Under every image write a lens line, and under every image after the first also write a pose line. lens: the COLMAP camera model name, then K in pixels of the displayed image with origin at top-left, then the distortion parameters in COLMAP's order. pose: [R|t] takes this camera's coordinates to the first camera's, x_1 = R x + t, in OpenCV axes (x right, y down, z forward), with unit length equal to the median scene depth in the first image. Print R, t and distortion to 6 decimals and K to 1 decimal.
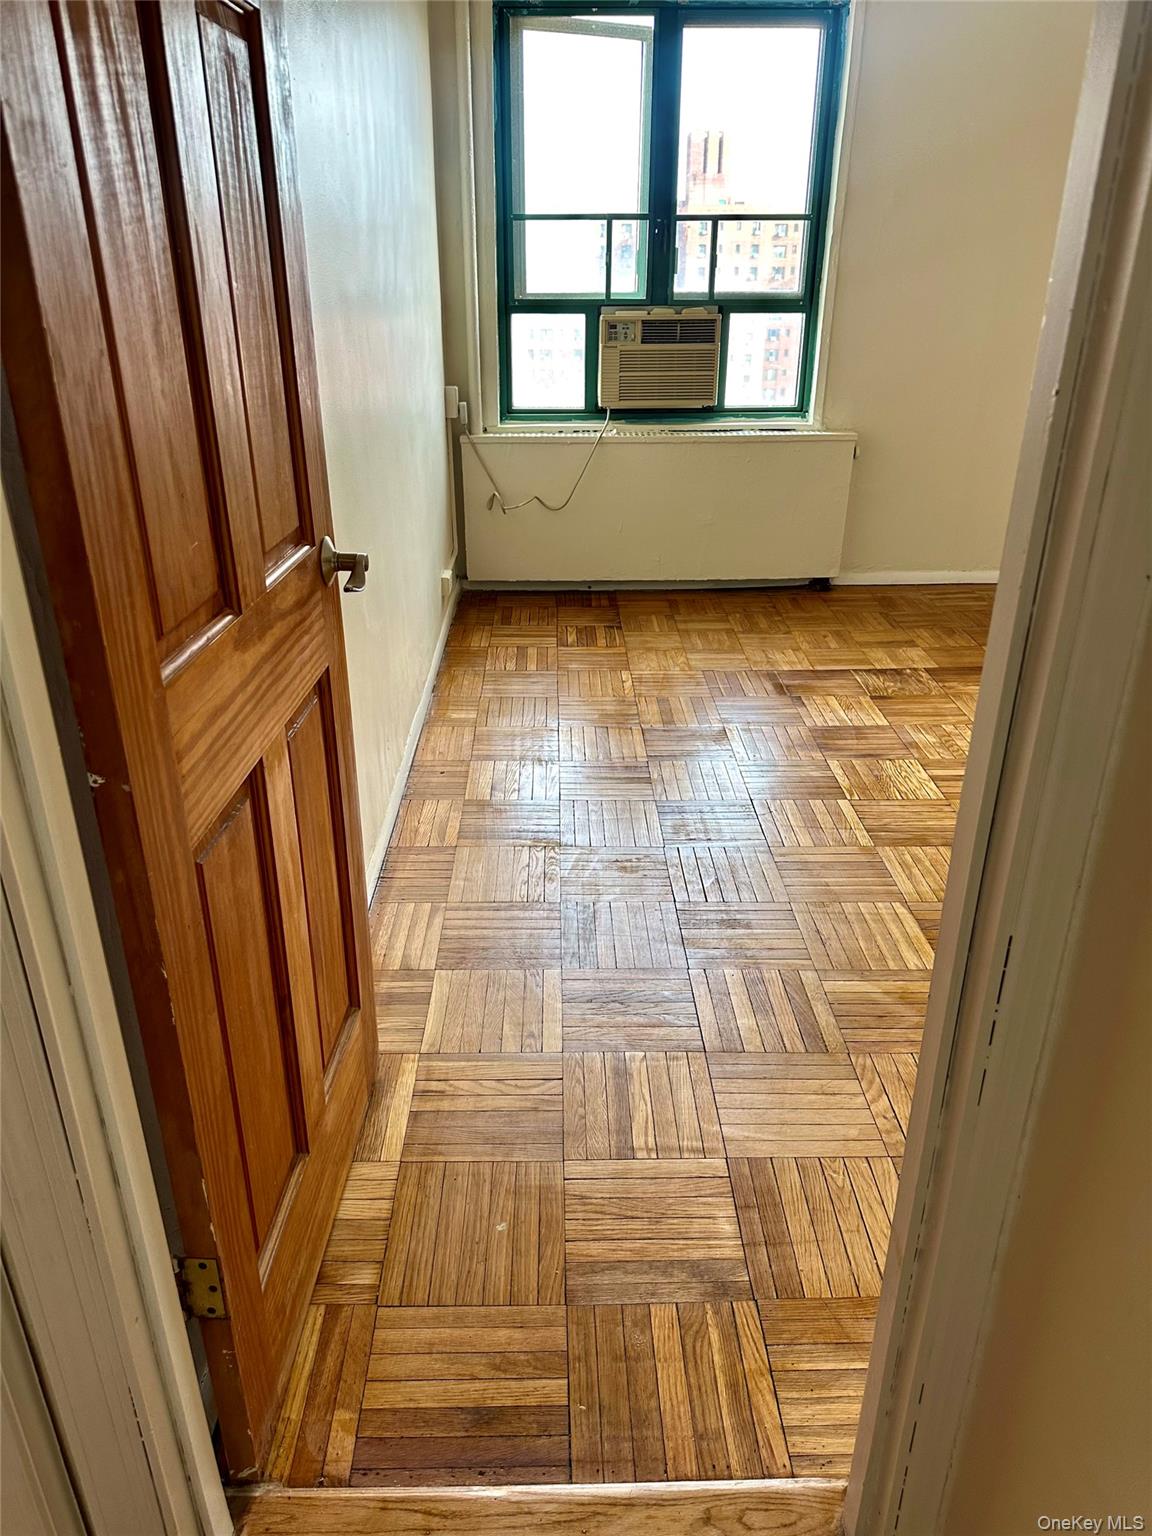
lens RADIAL K [[1113.1, 0, 575.9], [0, 1113.1, 783.1], [0, 0, 1]] dist [0.110492, -0.121746]
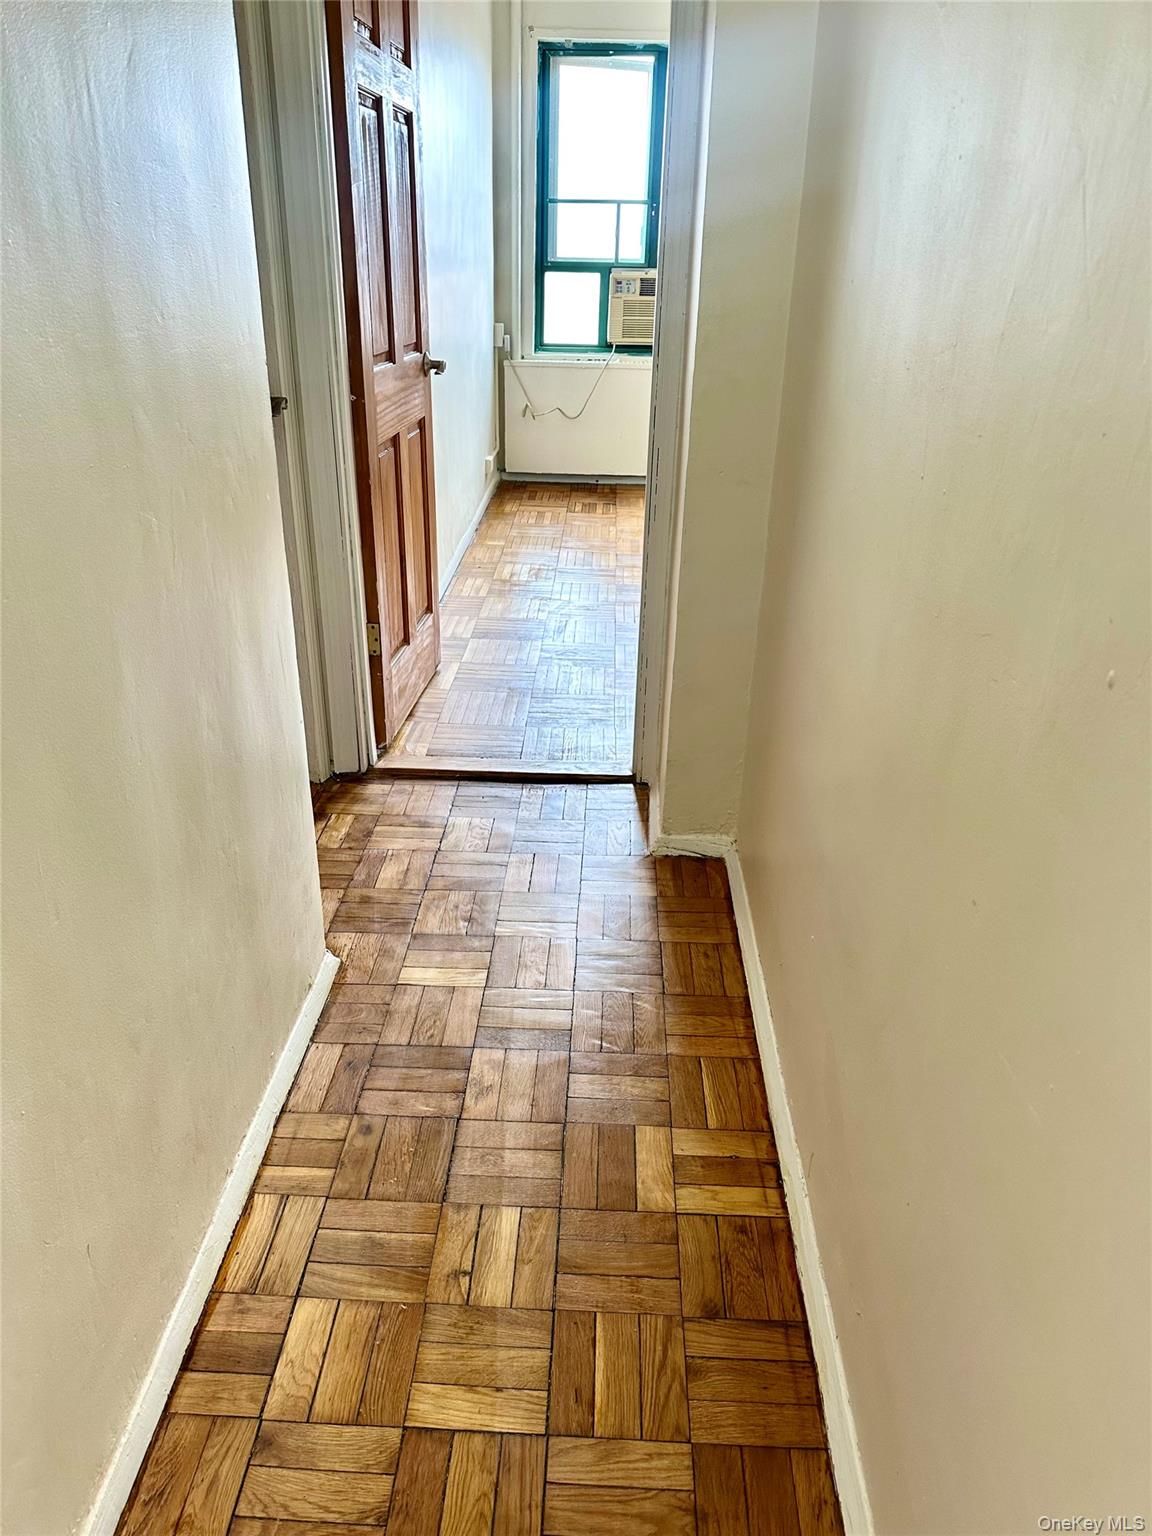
lens RADIAL K [[1113.1, 0, 573.3], [0, 1113.1, 772.8], [0, 0, 1]] dist [0.110492, -0.121746]
pose [[0.998367, 0.040792, -0.039983, 0.061936], [-0.040593, 0.999159, 0.005787, 0.197697], [0.040186, -0.004155, 0.999184, -0.402059]]
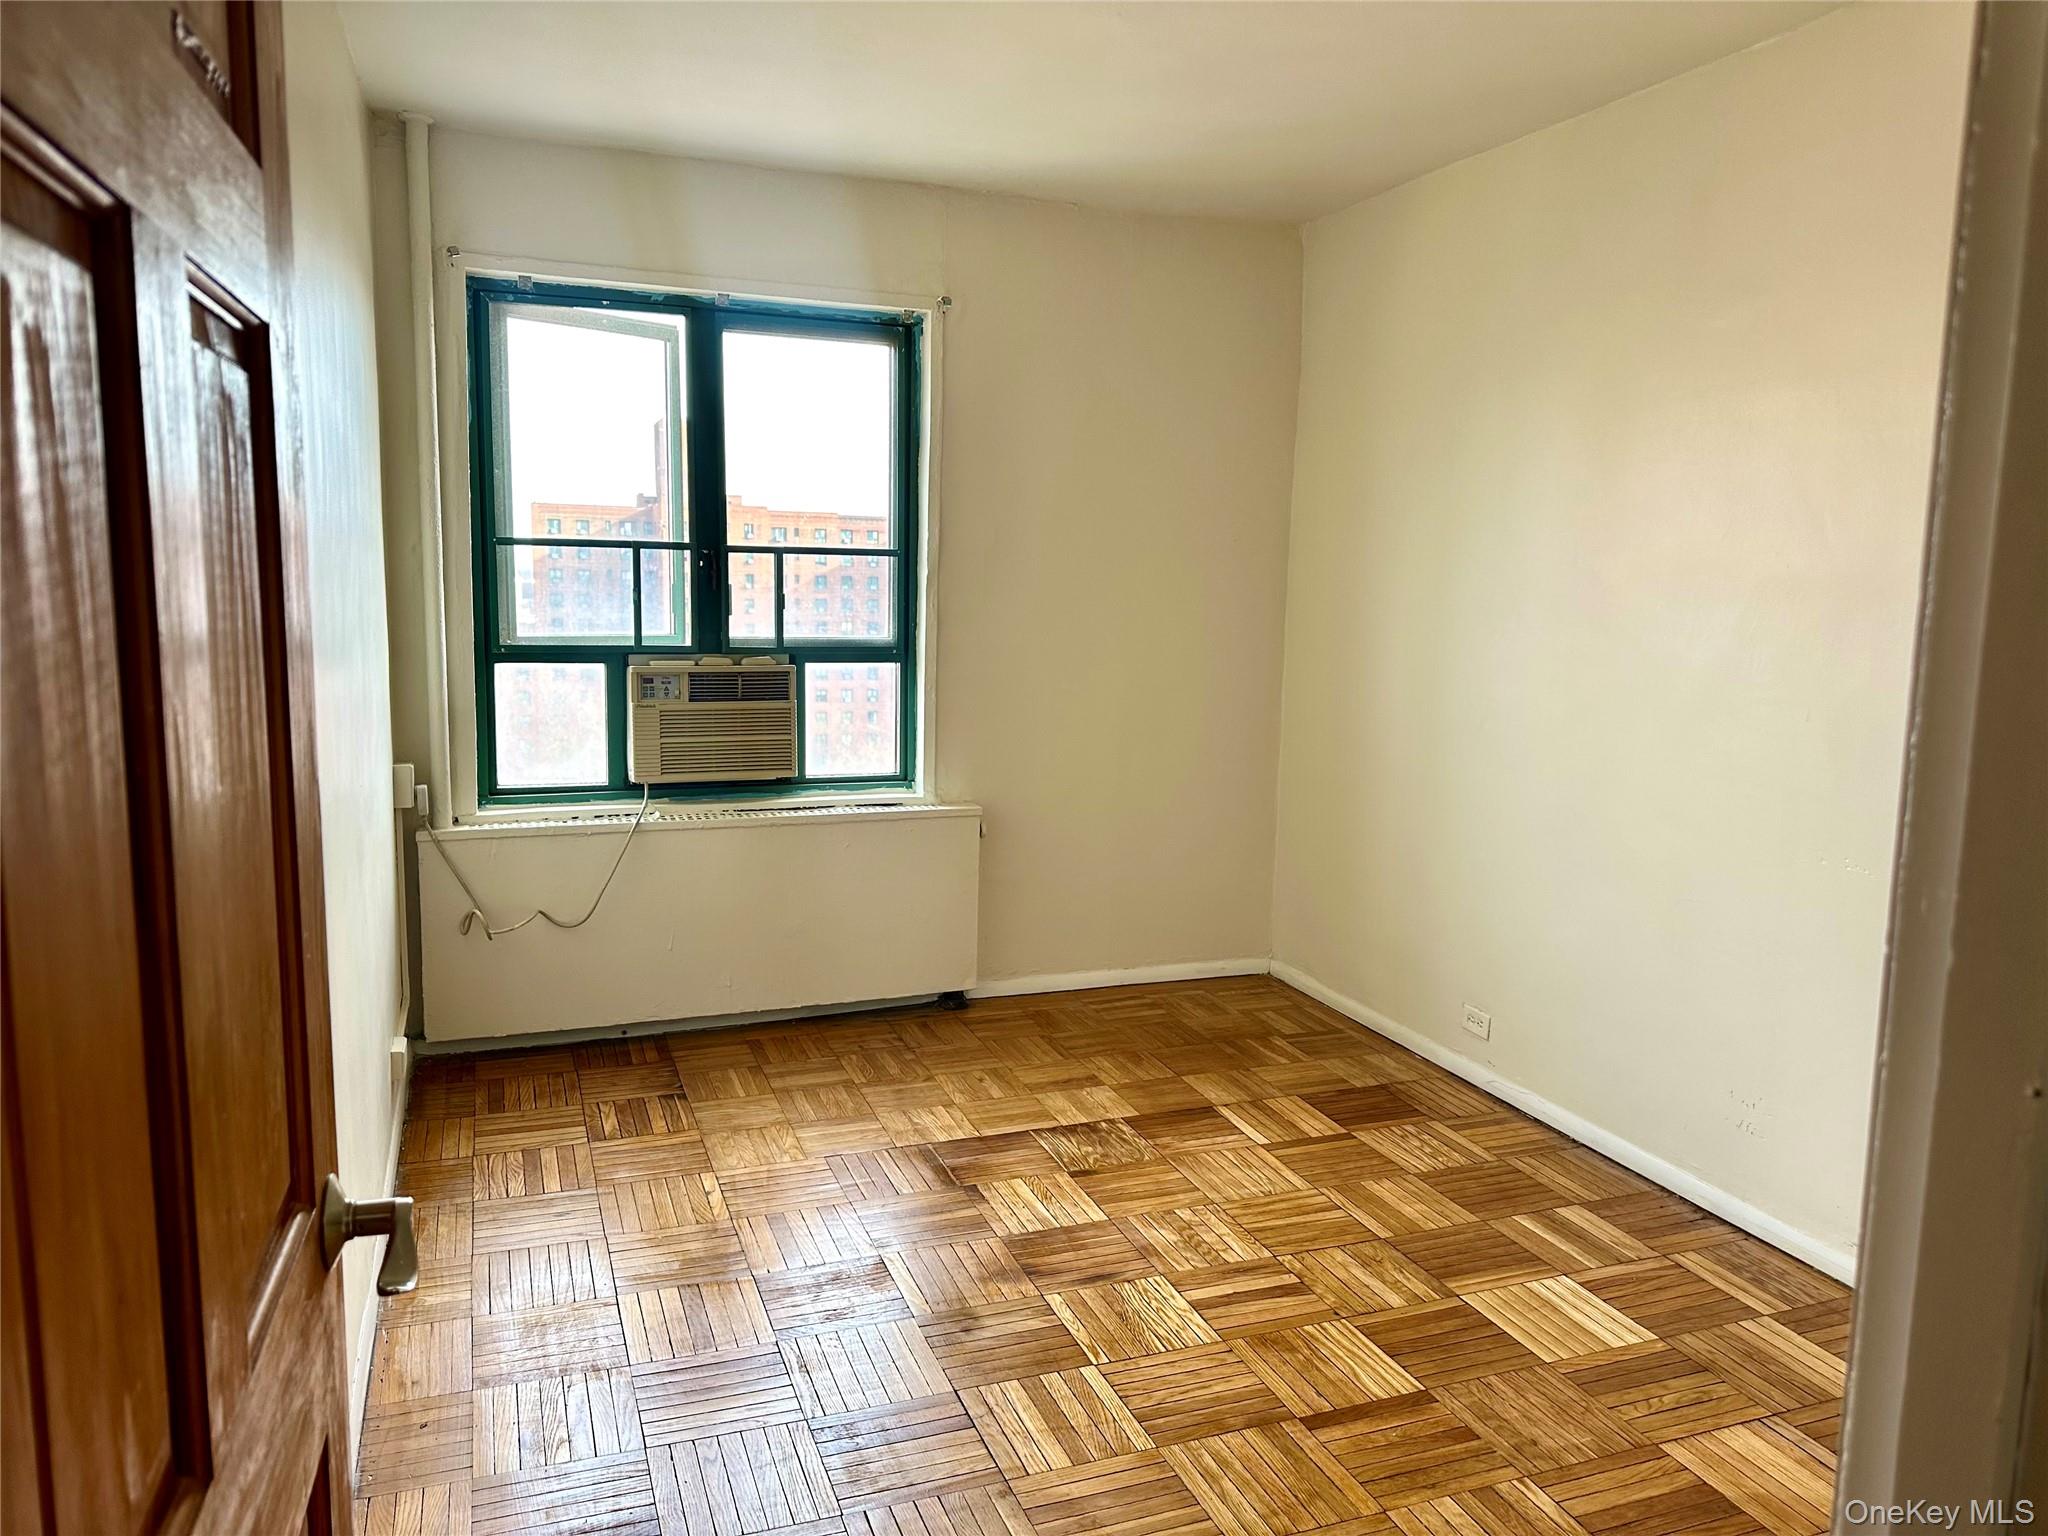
lens RADIAL K [[1484.2, 0, 1052.1], [0, 1484.2, 785.0], [0, 0, 1]] dist [0.110492, -0.121746]
pose [[0.942626, -0.029718, 0.332524, -0.048718], [0.122780, 0.957084, -0.262516, -0.060366], [-0.310452, 0.288282, 0.905822, 0.074065]]
